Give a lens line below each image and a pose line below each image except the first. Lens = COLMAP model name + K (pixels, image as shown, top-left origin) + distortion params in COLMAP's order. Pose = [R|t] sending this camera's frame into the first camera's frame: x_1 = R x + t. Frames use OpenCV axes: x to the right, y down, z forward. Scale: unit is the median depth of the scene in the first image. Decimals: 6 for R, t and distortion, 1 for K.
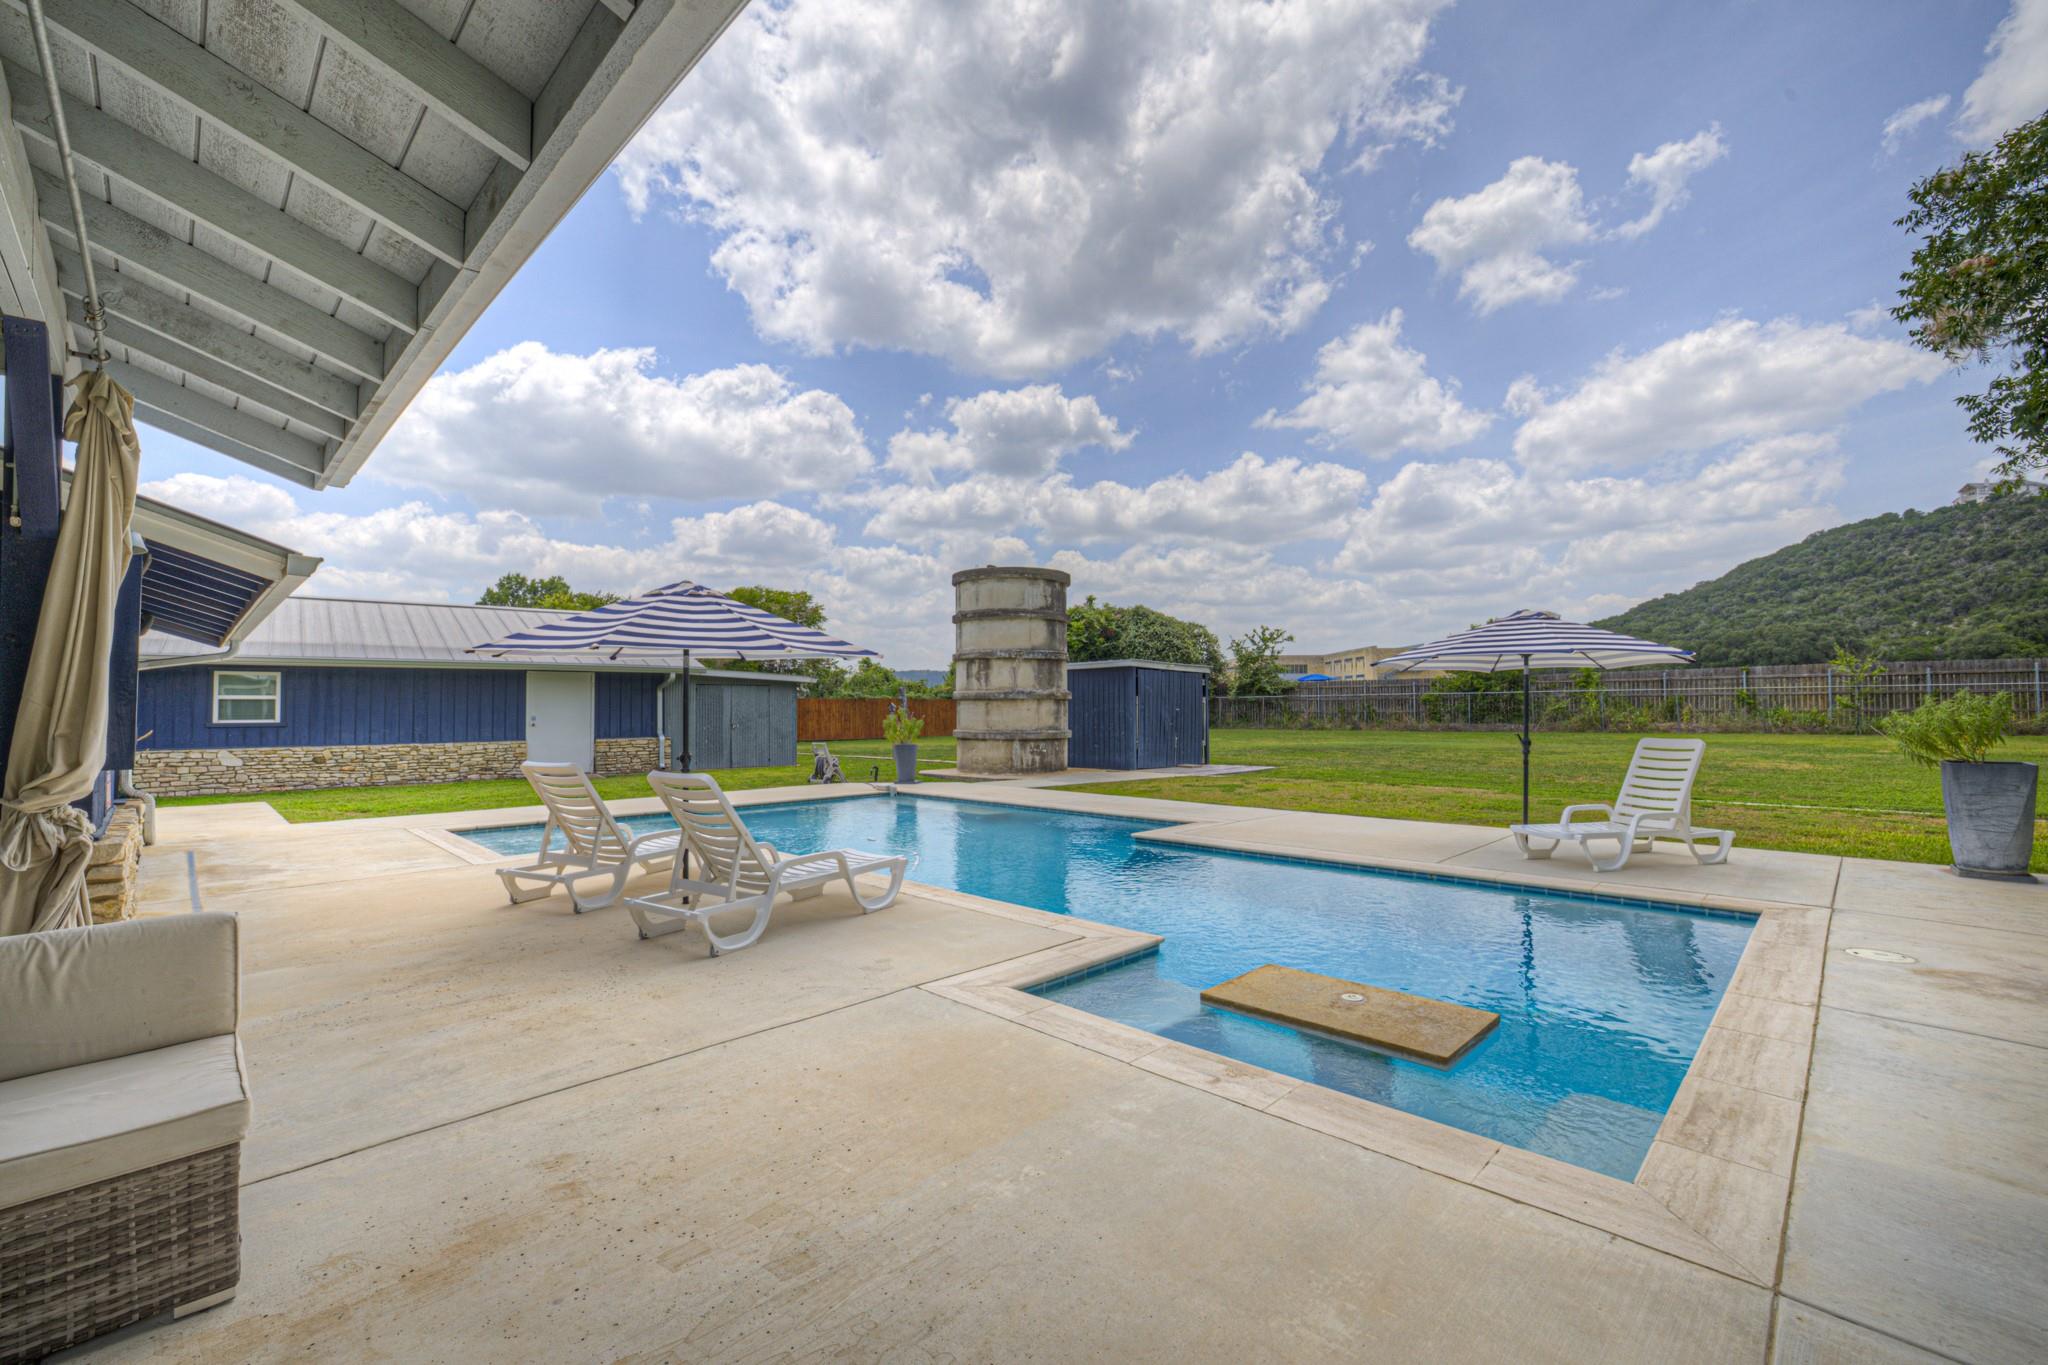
lens RADIAL K [[874.3, 0, 1055.2], [0, 874.3, 677.2], [0, 0, 1]] dist [-0.013568, 0.003106]
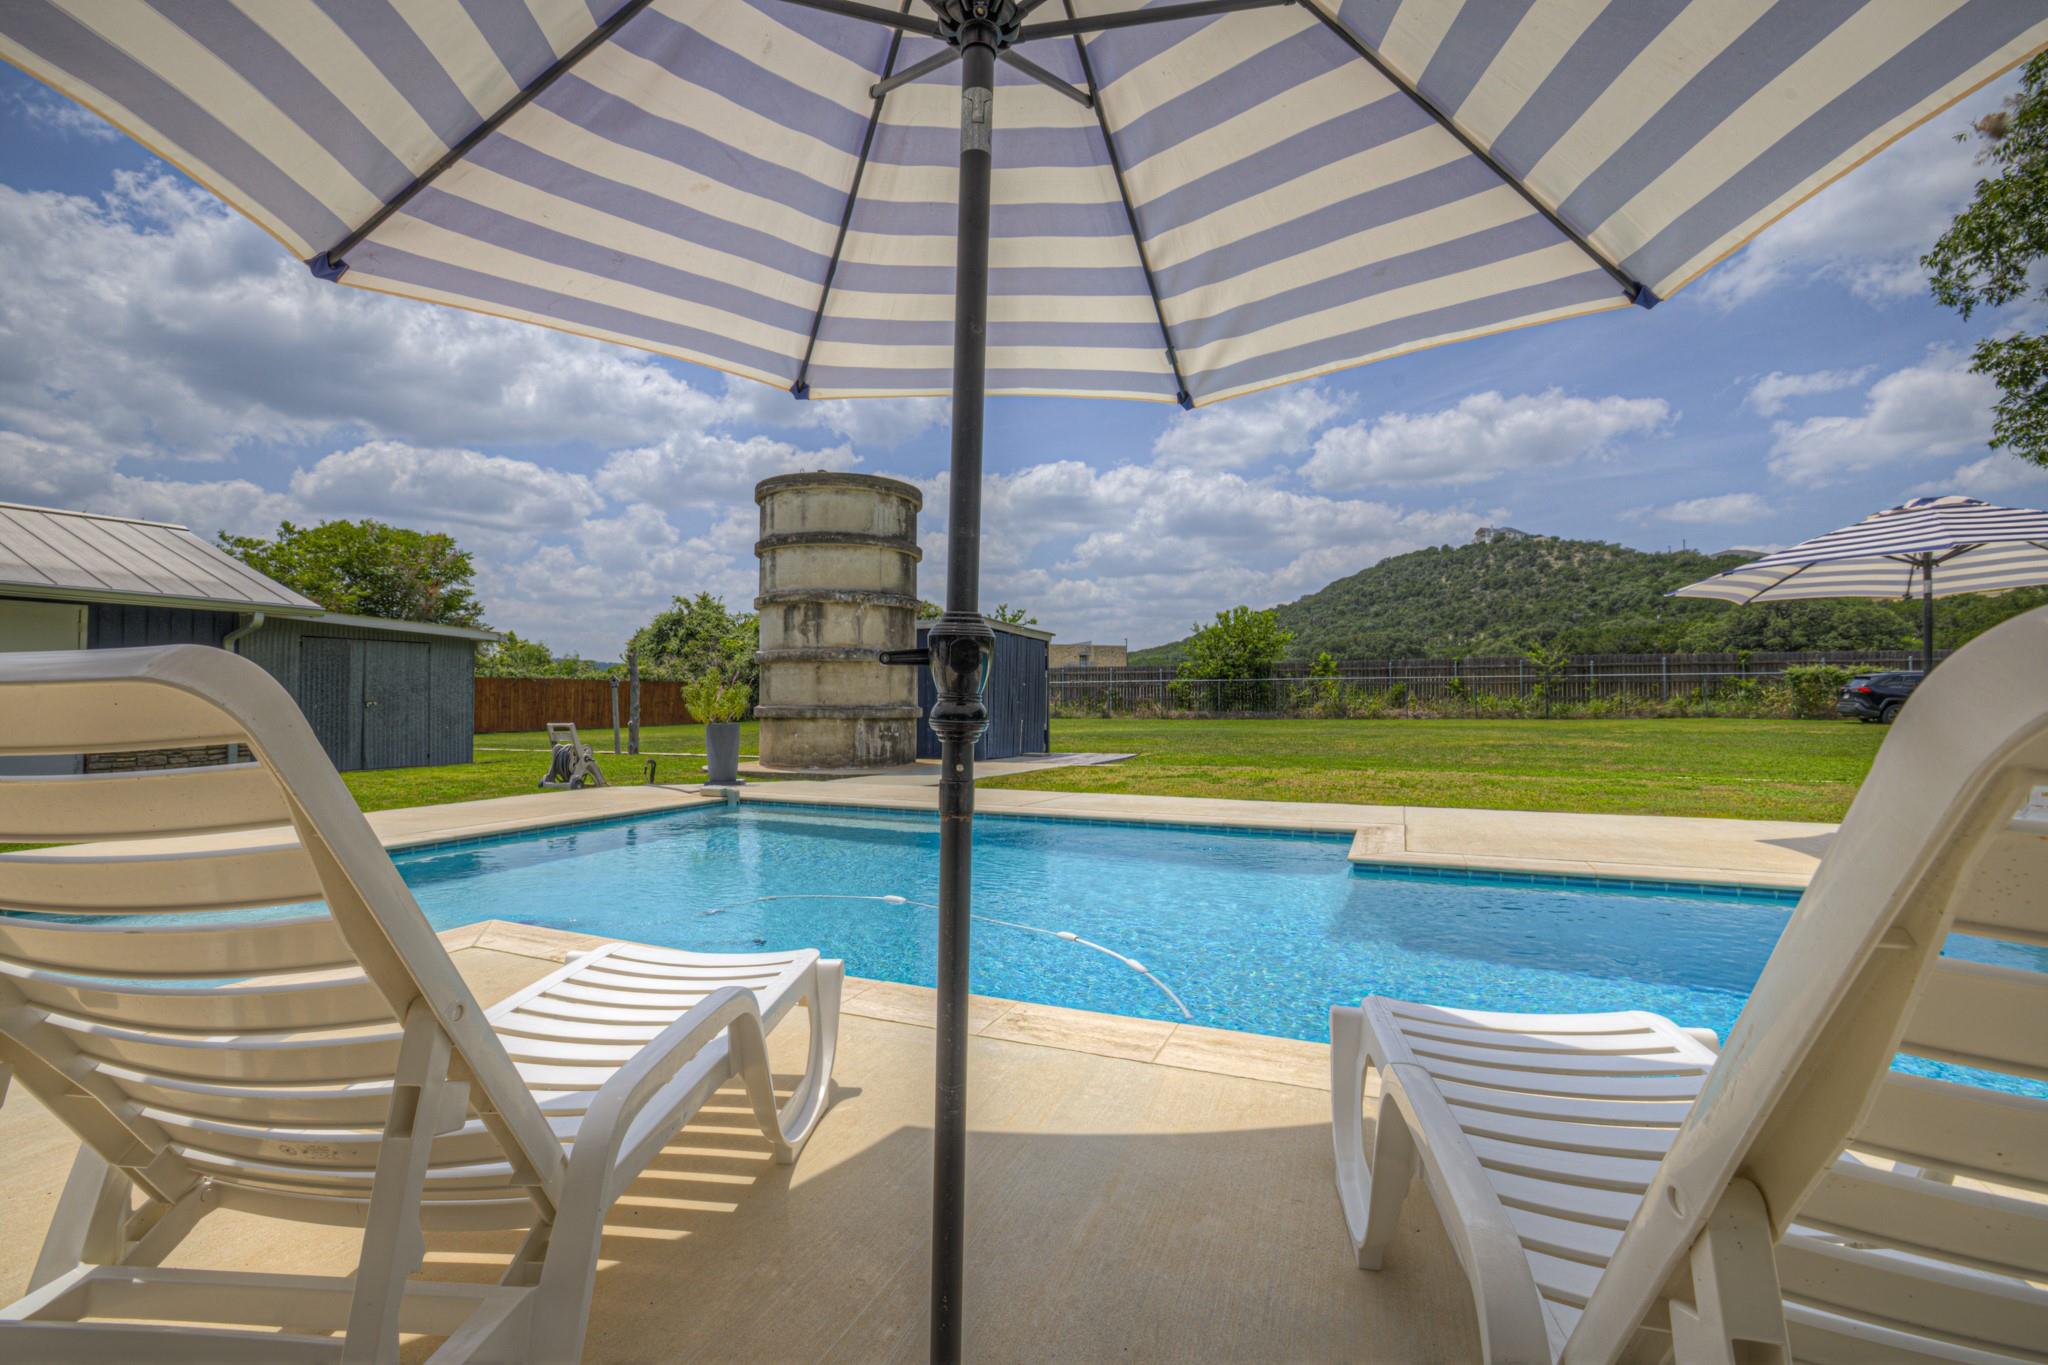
lens RADIAL K [[874.3, 0, 1012.3], [0, 874.3, 687.5], [0, 0, 1]] dist [-0.013568, 0.003106]
pose [[0.942909, 0.009784, 0.332906, -0.156851], [-0.015313, 0.999785, 0.013989, 0.033101], [-0.332698, -0.018288, 0.942856, 0.281297]]
